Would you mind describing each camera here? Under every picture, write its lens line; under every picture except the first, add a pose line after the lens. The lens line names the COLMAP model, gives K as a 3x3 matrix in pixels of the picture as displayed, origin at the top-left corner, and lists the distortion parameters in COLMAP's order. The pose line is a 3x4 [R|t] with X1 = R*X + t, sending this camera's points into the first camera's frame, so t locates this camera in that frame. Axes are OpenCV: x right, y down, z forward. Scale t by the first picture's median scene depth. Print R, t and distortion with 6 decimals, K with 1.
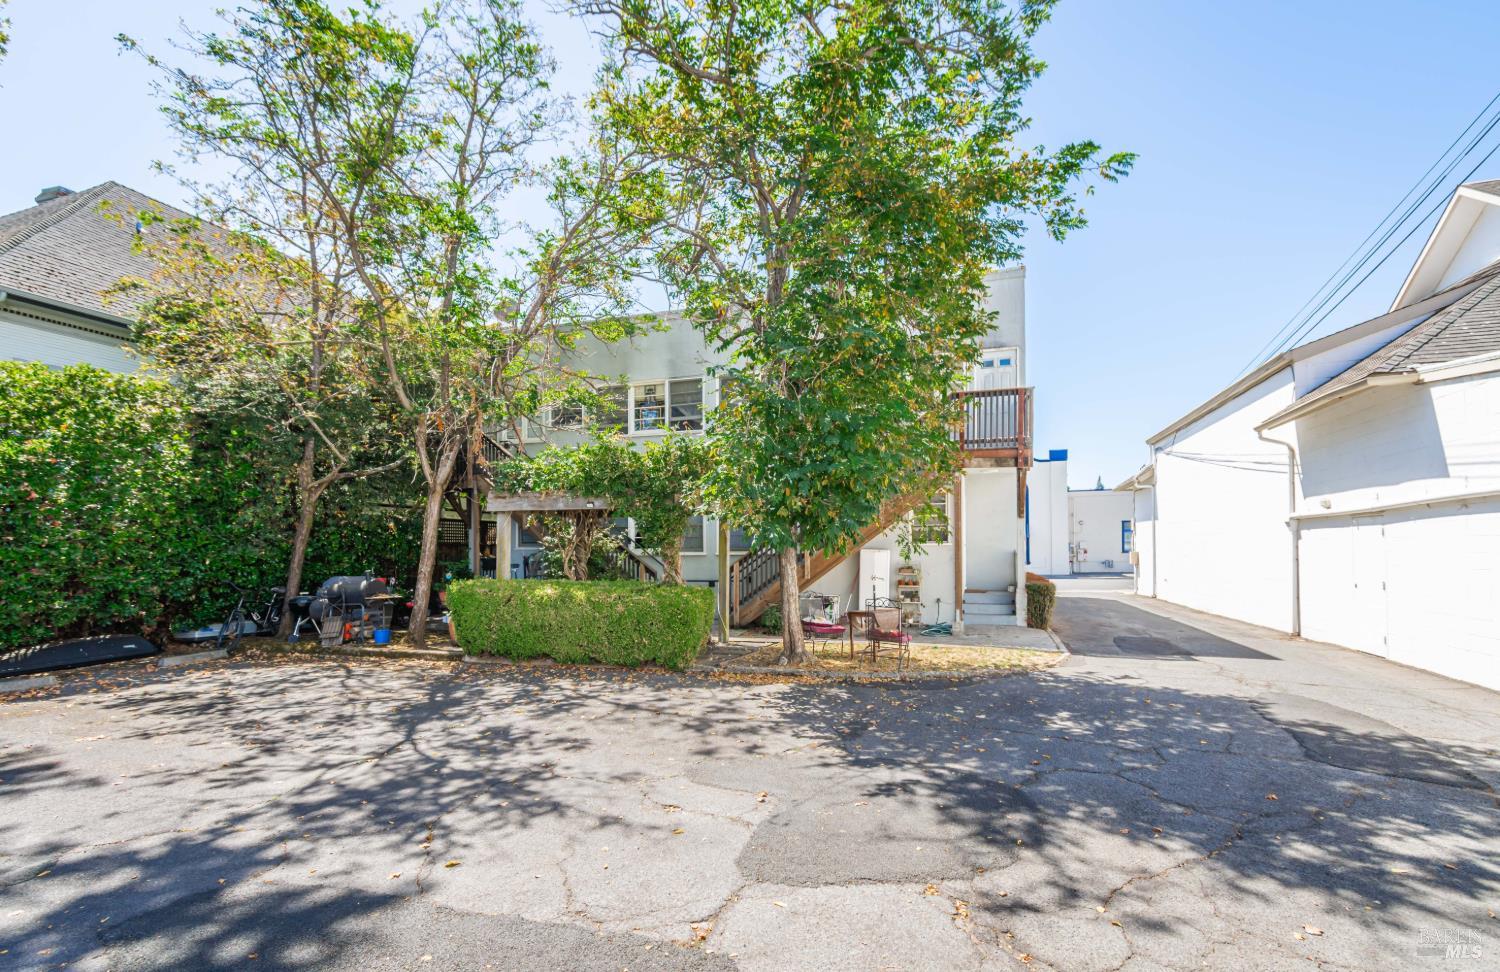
lens RADIAL K [[681.3, 0, 750.0], [0, 681.3, 486.0], [0, 0, 1]] dist [0.010243, 0.000328]
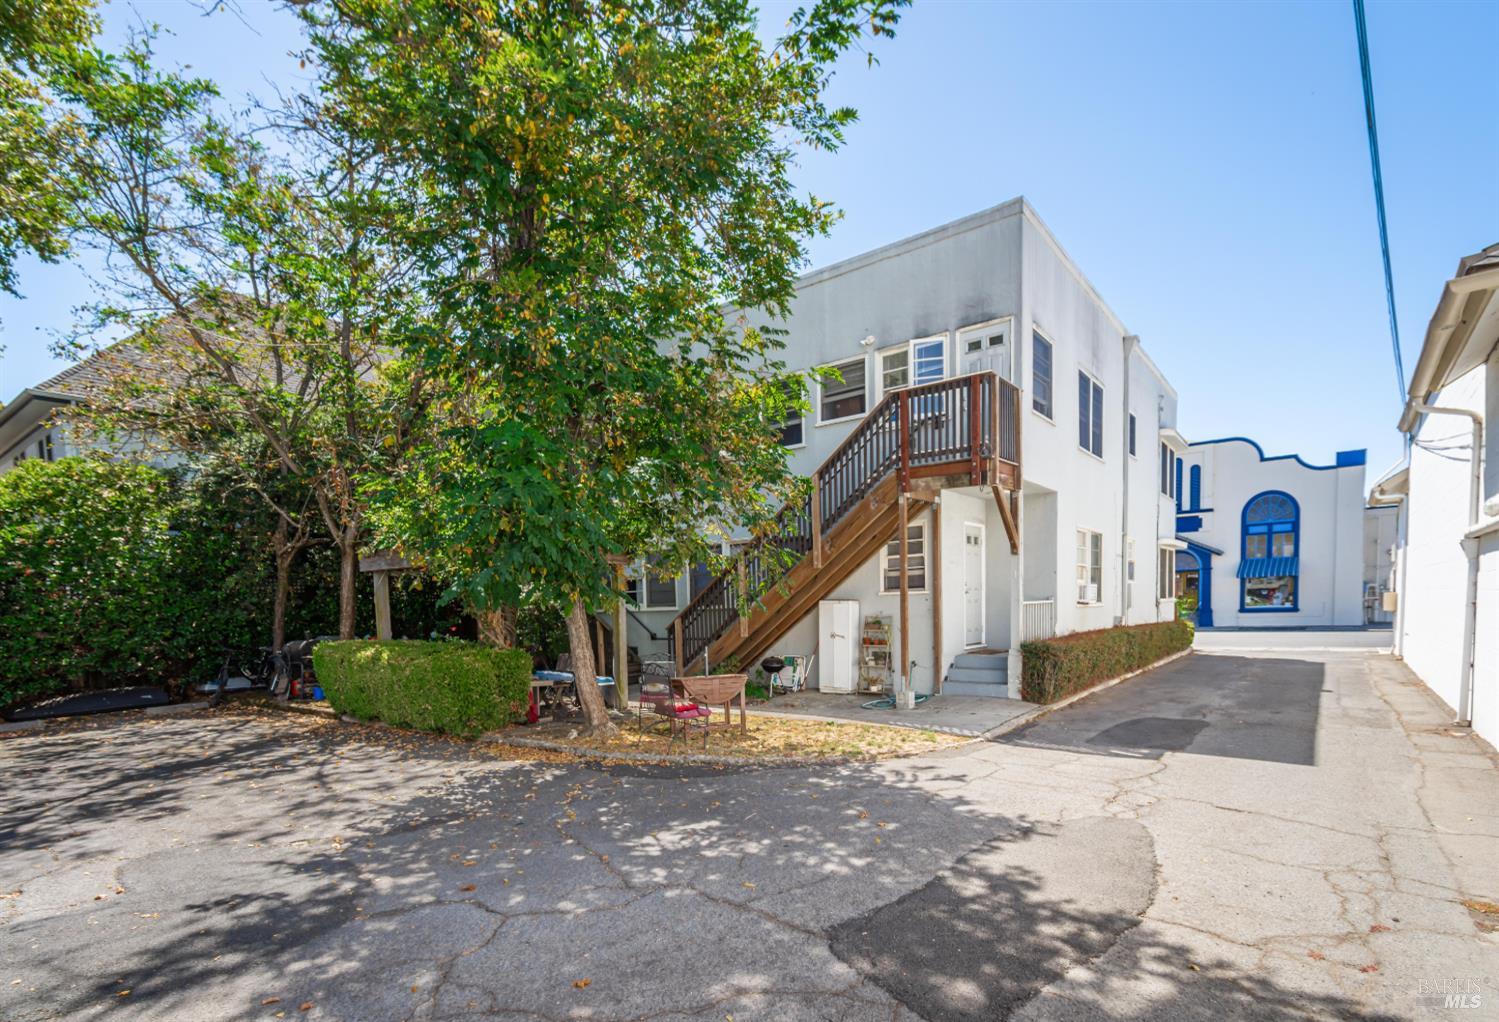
lens RADIAL K [[736.9, 0, 748.3], [0, 736.9, 605.2], [0, 0, 1]] dist [0.002018, 0.000556]
pose [[0.937590, -0.017734, -0.347289, 0.459019], [0.052218, 0.994555, 0.090188, 0.016332], [0.343799, -0.102694, 0.933411, 0.173782]]
